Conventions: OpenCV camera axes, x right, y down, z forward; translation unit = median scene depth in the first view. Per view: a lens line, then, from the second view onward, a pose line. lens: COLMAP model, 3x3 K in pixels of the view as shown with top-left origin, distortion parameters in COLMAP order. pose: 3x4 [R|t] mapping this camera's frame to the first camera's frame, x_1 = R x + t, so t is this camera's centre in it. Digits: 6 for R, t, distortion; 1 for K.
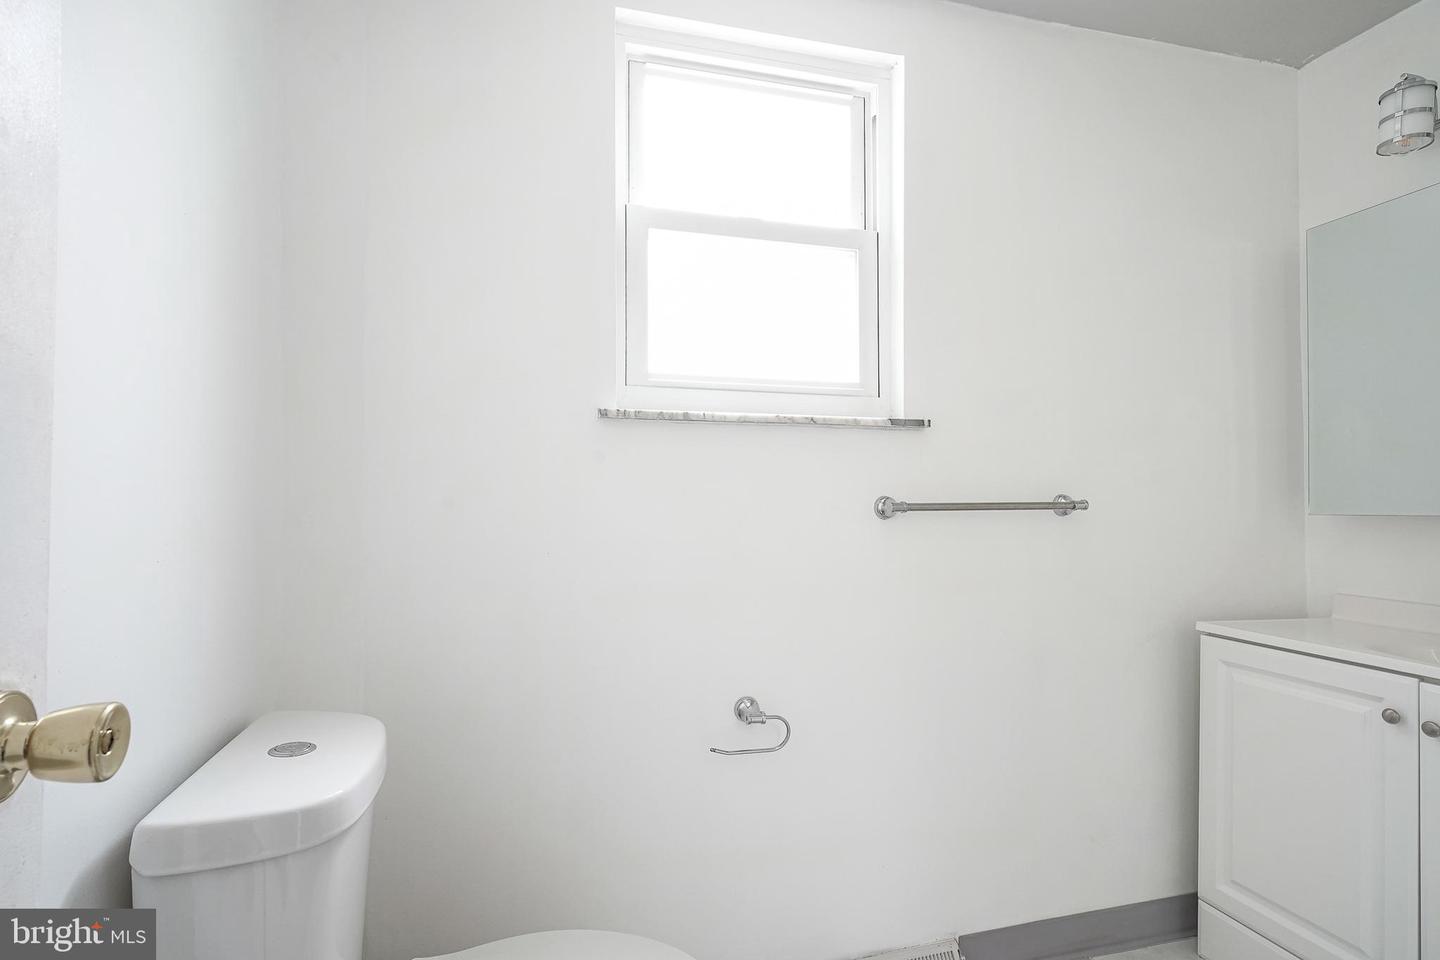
lens RADIAL K [[717.3, 0, 695.4], [0, 717.3, 495.2], [0, 0, 1]] dist [-0.004703, -0.000289]
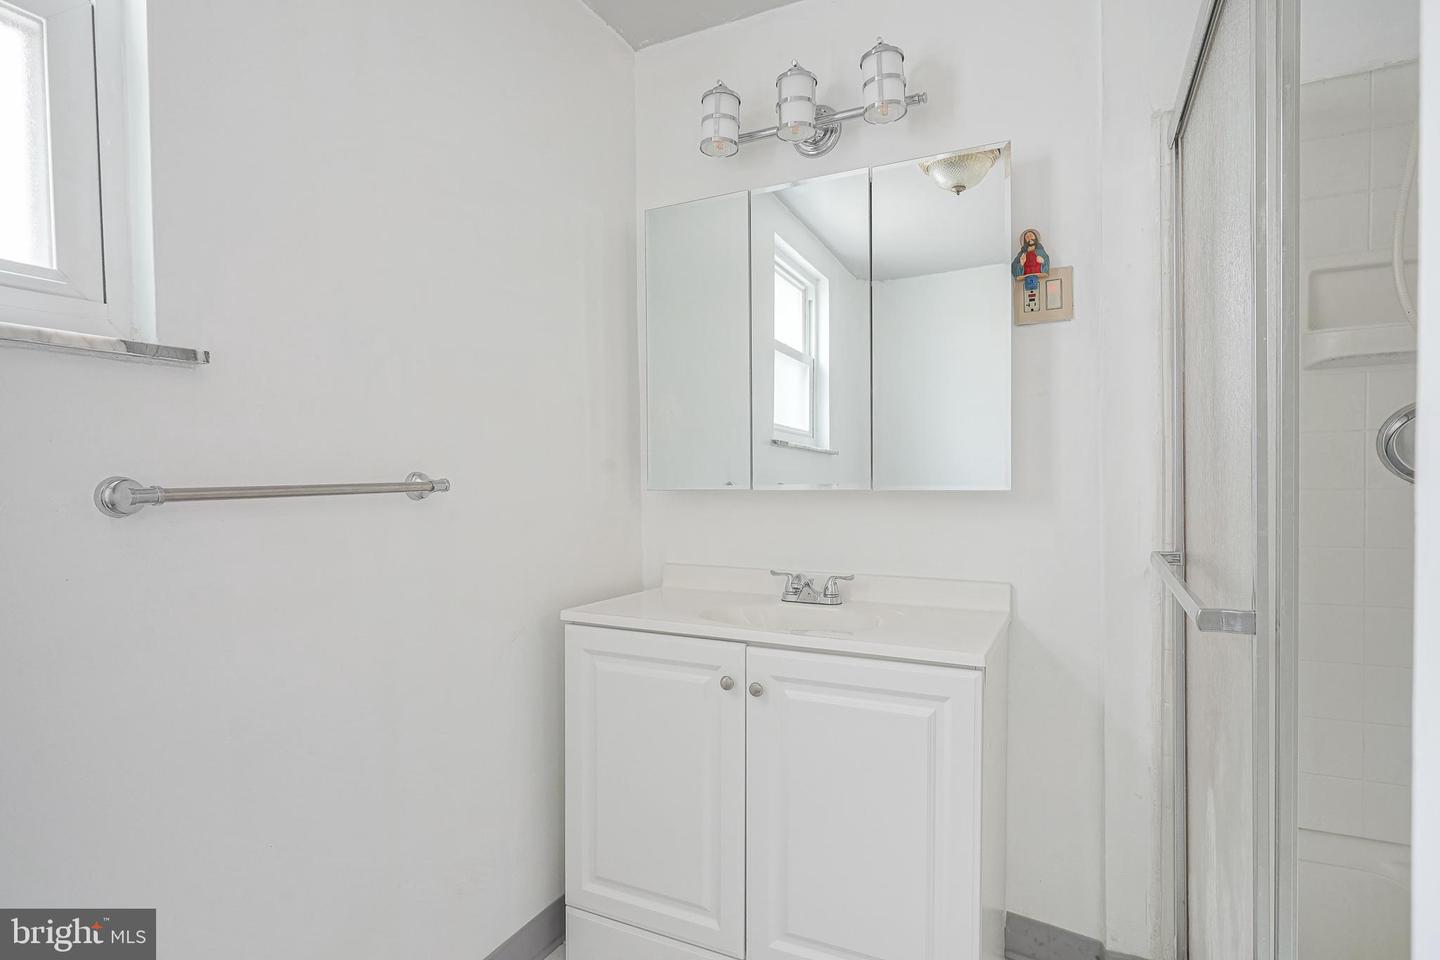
lens RADIAL K [[717.3, 0, 716.5], [0, 717.3, 485.1], [0, 0, 1]] dist [-0.004703, -0.000289]
pose [[0.645583, -0.017752, 0.763484, 0.138358], [0.009399, 0.999839, 0.015300, 0.003913], [-0.763633, -0.002701, 0.645645, 0.270746]]
